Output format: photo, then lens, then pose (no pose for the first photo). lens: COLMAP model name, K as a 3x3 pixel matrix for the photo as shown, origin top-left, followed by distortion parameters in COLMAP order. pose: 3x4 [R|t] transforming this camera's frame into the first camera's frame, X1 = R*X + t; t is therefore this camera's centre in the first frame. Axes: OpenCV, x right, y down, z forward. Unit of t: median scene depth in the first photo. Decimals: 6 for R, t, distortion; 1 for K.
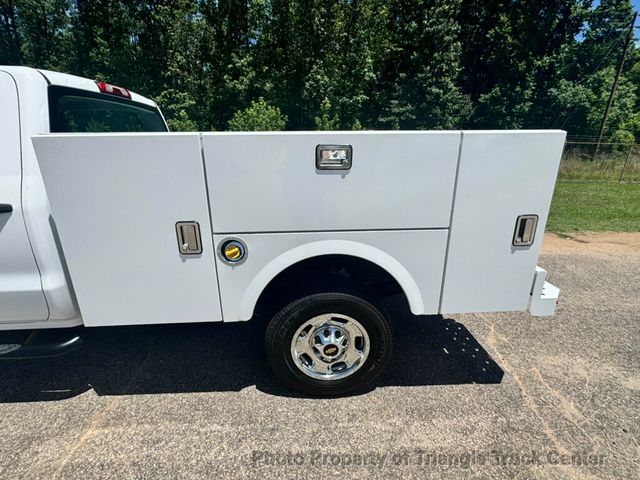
lens RADIAL K [[304.3, 0, 317.3], [0, 304.3, 239.4], [0, 0, 1]] dist [-0.001444, -0.000369]
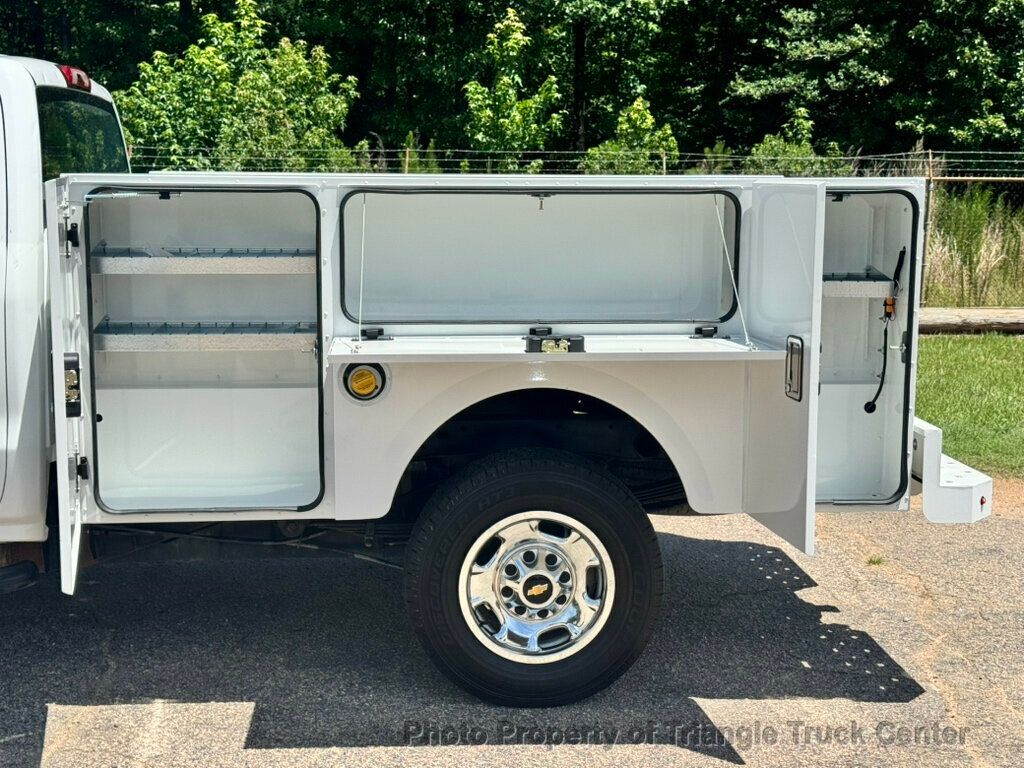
lens RADIAL K [[1503.1, 0, 512.0], [0, 1503.1, 384.0], [0, 0, 1]] dist [0.156243, -0.069175]
pose [[0.999396, 0.006961, 0.034053, -0.081786], [-0.000995, 0.985068, -0.172161, 0.437421], [-0.034743, 0.172024, 0.984480, -1.456857]]
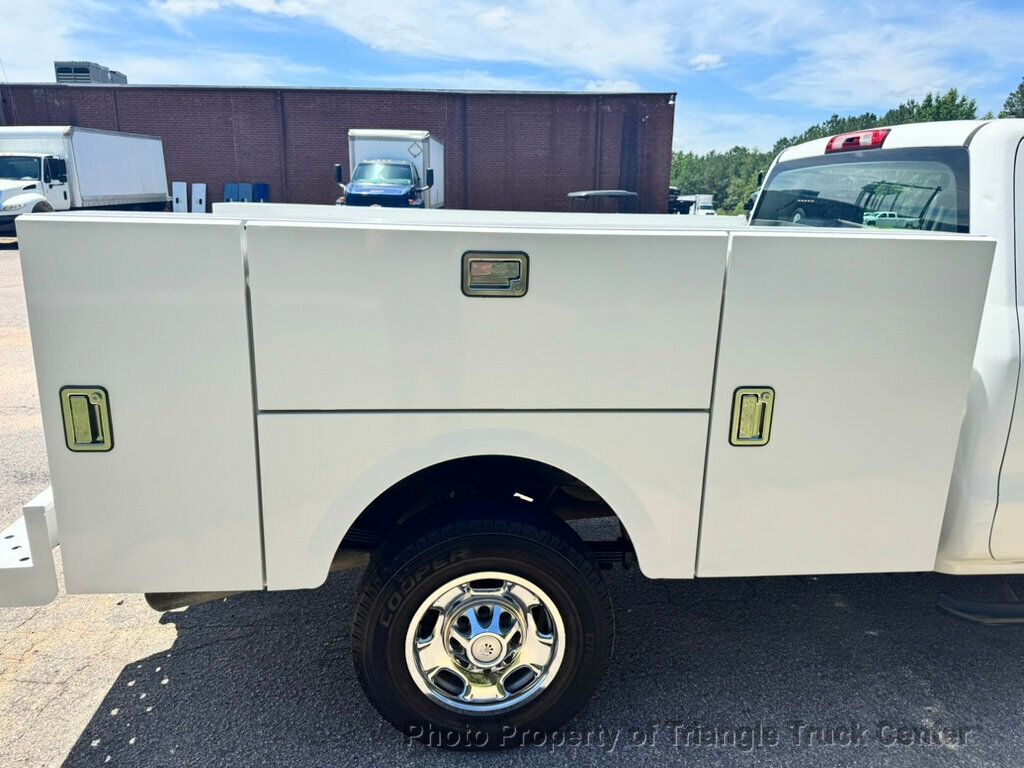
lens RADIAL K [[737.7, 0, 510.7], [0, 737.7, 401.3], [0, 0, 1]] dist [-0.004750, 0.000645]
pose [[-0.998343, -0.004025, -0.057405, 0.019415], [-0.035239, 0.831405, 0.554548, -0.931561], [0.045495, 0.555652, -0.830169, 2.665200]]
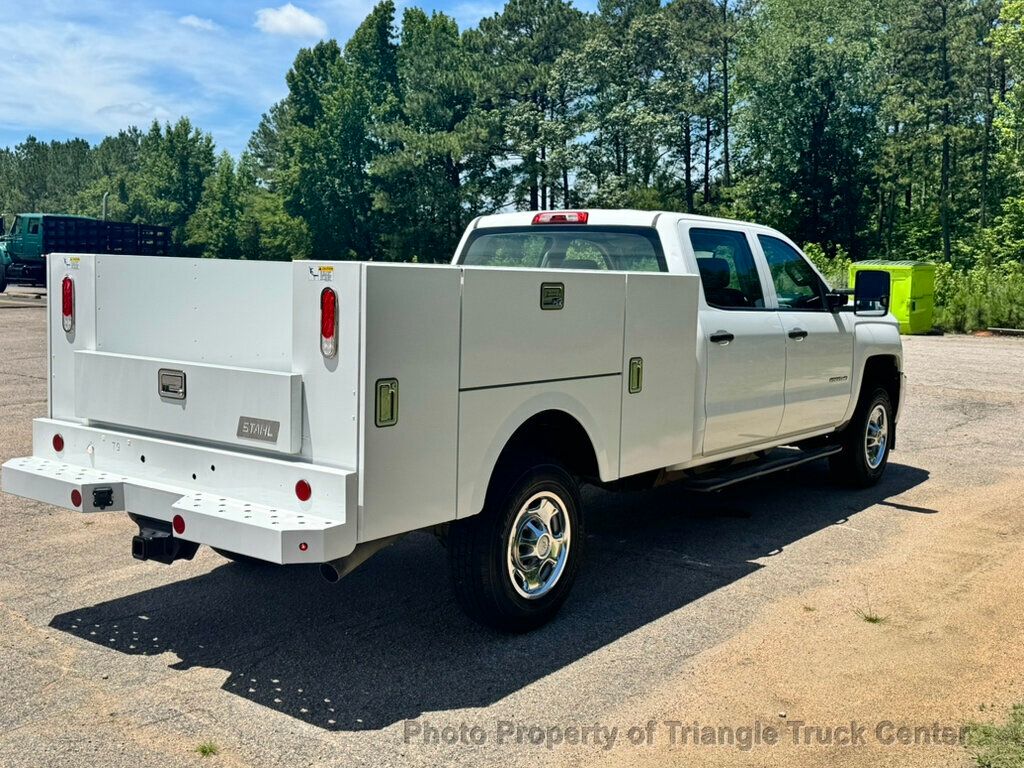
lens RADIAL K [[1087.8, 0, 490.4], [0, 1087.8, 384.7], [0, 0, 1]] dist [0.213011, -0.495099]
pose [[-0.654635, 0.064143, -0.753218, 1.947013], [-0.257038, 0.918139, 0.301584, -1.053532], [0.710904, 0.391033, -0.584559, 3.174644]]
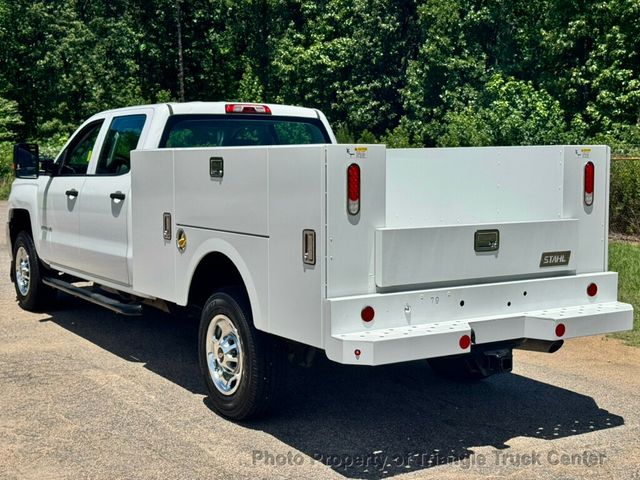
lens RADIAL K [[939.4, 0, 320.0], [0, 939.4, 240.0], [0, 0, 1]] dist [0.156243, -0.069175]
pose [[0.489288, 0.080637, -0.868386, 2.707216], [-0.272710, 0.959931, -0.064519, 0.107538], [0.828388, 0.268386, 0.491673, -0.330817]]
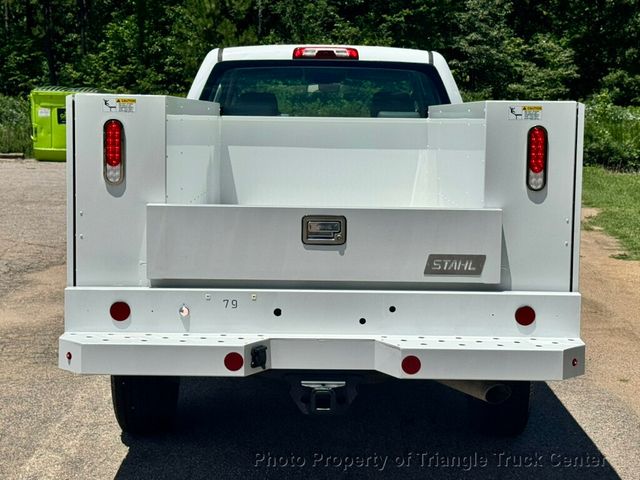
lens RADIAL K [[1205.8, 0, 320.0], [0, 1205.8, 240.0], [0, 0, 1]] dist [0.151012, -0.263297]
pose [[-0.054938, 0.106809, -0.992761, 3.076126], [-0.323120, 0.938860, 0.118891, -0.457724], [0.944762, 0.327312, -0.017067, 1.393391]]
